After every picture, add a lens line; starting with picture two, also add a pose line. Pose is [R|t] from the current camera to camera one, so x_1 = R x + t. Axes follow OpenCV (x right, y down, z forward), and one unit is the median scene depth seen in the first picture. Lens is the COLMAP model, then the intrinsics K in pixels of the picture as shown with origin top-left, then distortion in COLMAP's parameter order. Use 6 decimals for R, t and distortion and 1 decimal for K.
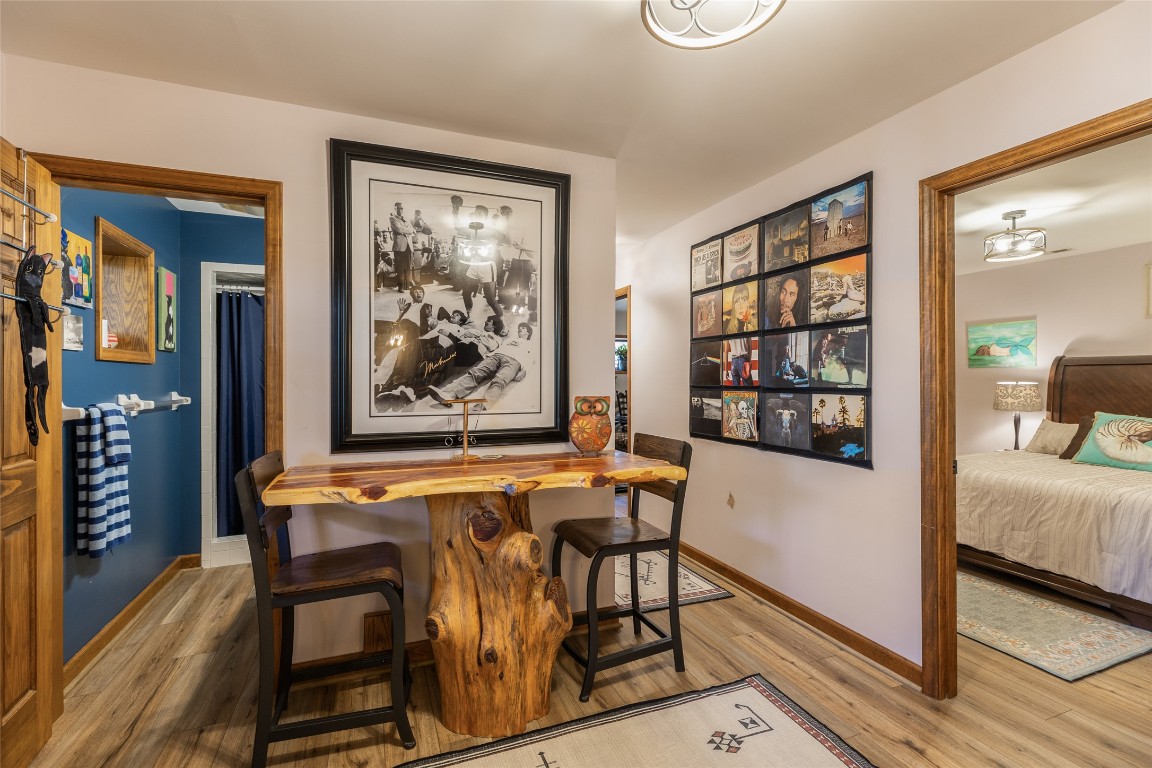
lens RADIAL K [[518.0, 0, 571.8], [0, 518.0, 382.0], [0, 0, 1]] dist [0.002281, 0.001143]
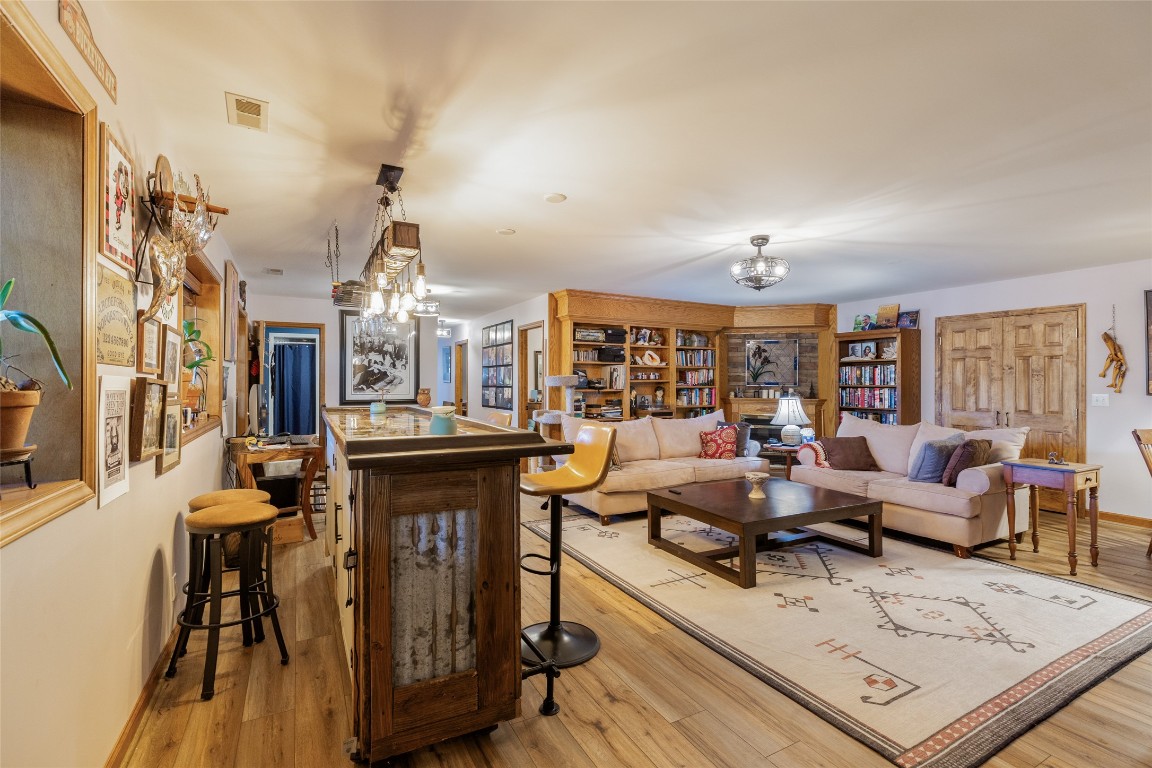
lens RADIAL K [[518.0, 0, 577.5], [0, 518.0, 382.4], [0, 0, 1]] dist [0.002281, 0.001143]
pose [[0.993147, 0.003008, 0.116835, 0.802983], [-0.002521, 0.999988, -0.004316, 0.002554], [-0.116846, 0.003992, 0.993142, -3.024877]]
